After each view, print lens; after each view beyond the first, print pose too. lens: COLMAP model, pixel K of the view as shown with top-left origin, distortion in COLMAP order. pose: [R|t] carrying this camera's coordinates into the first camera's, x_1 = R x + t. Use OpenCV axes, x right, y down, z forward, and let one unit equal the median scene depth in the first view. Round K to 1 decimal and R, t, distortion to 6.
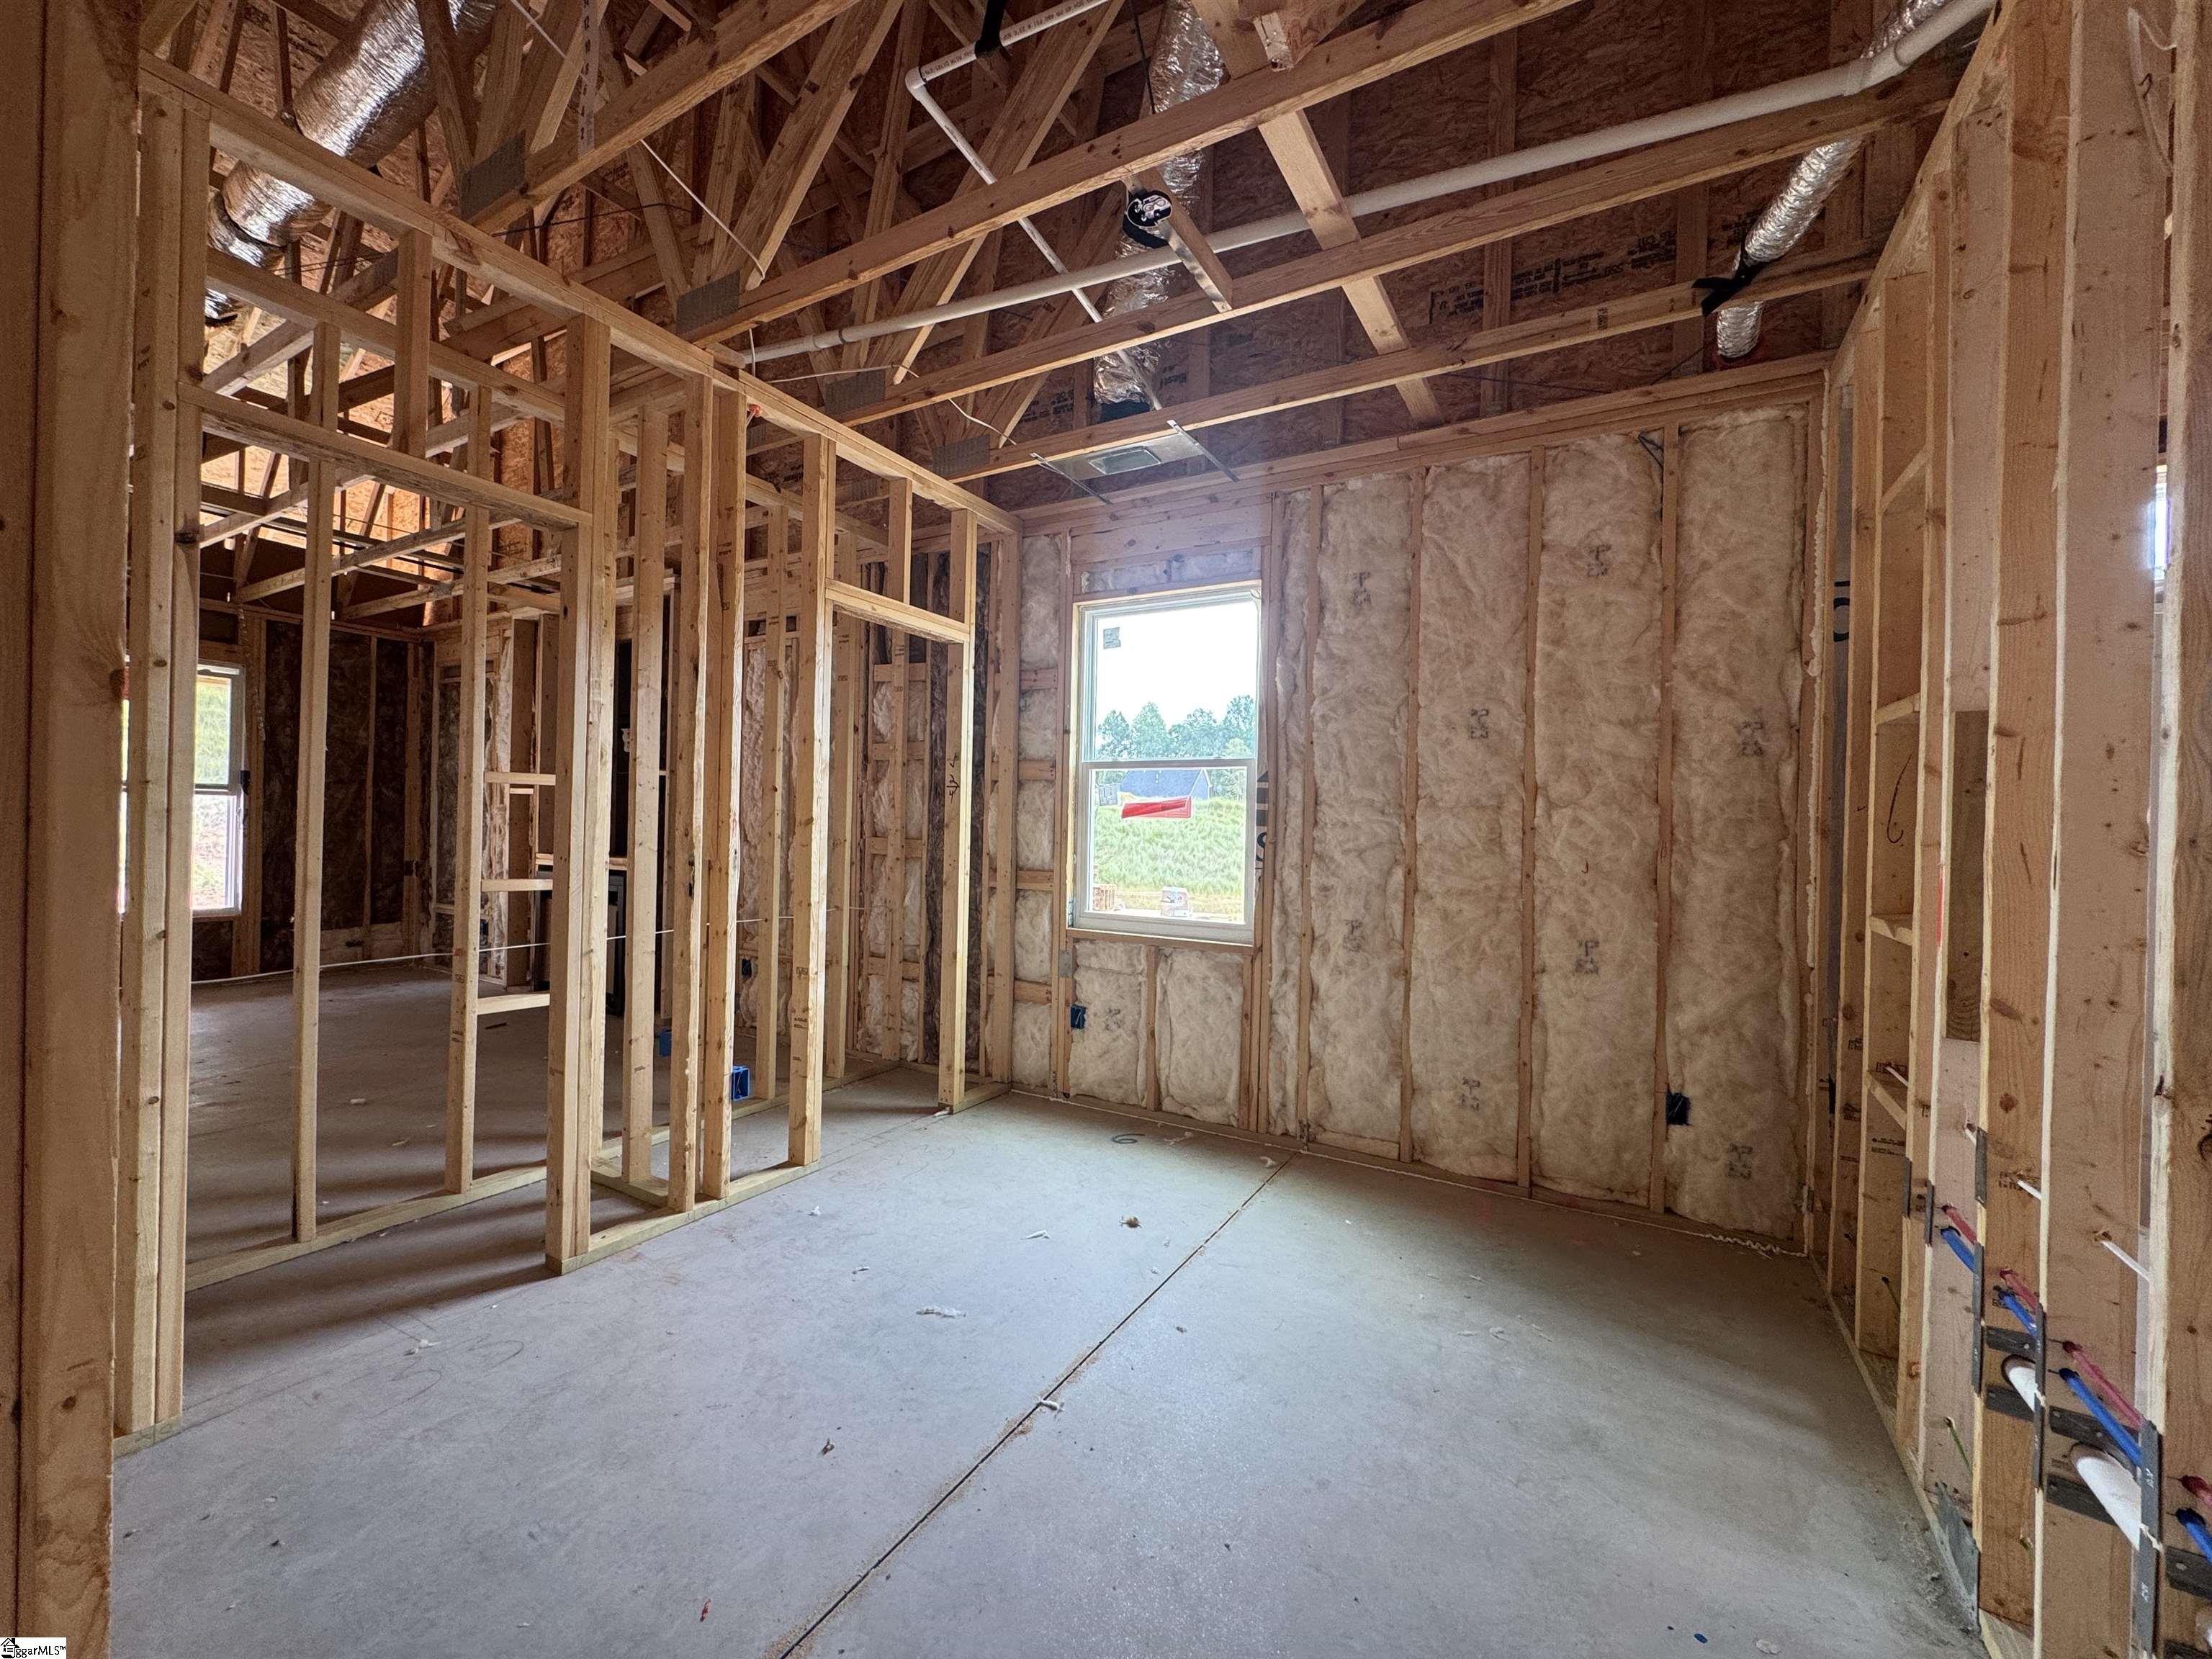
lens RADIAL K [[884.8, 0, 1106.1], [0, 884.8, 826.0], [0, 0, 1]] dist [-0.004374, -0.000383]
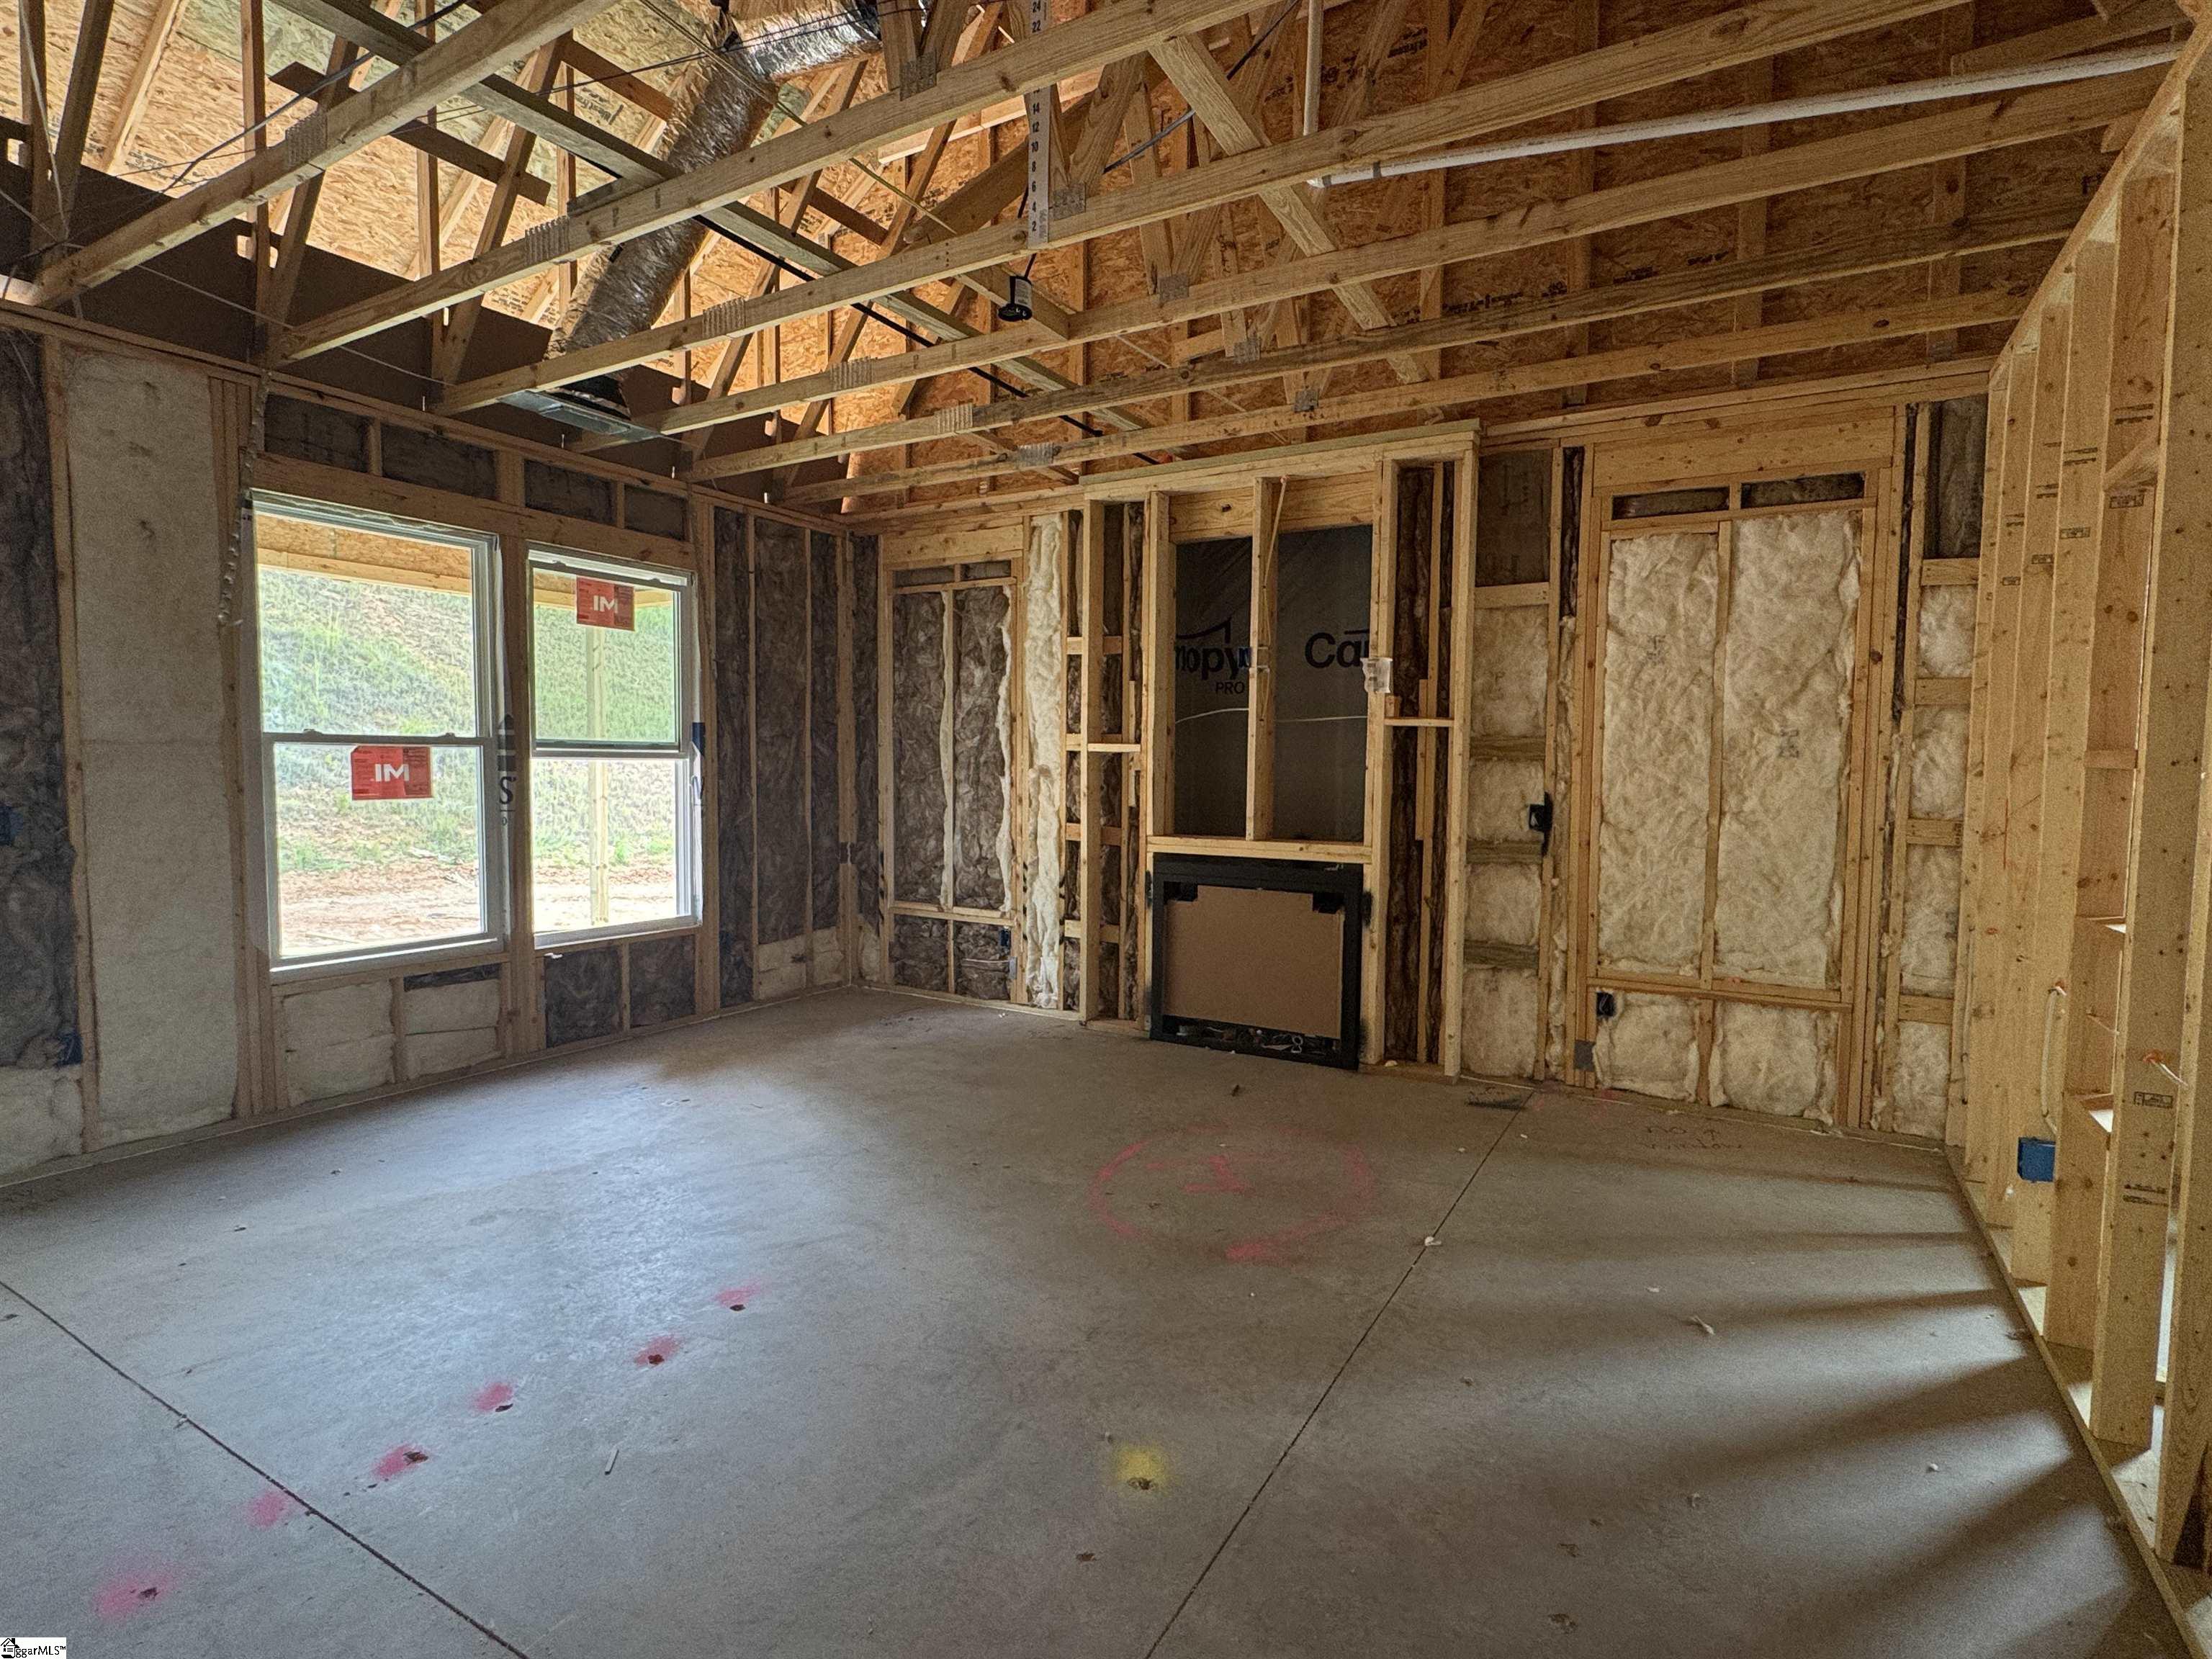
lens RADIAL K [[1086.9, 0, 1108.9], [0, 1086.9, 824.2], [0, 0, 1]] dist [-0.003803, -0.000255]
pose [[0.999901, -0.011855, -0.007559, -0.577361], [0.012277, 0.998213, 0.058477, -0.025549], [0.006852, -0.058564, 0.998260, 0.114871]]
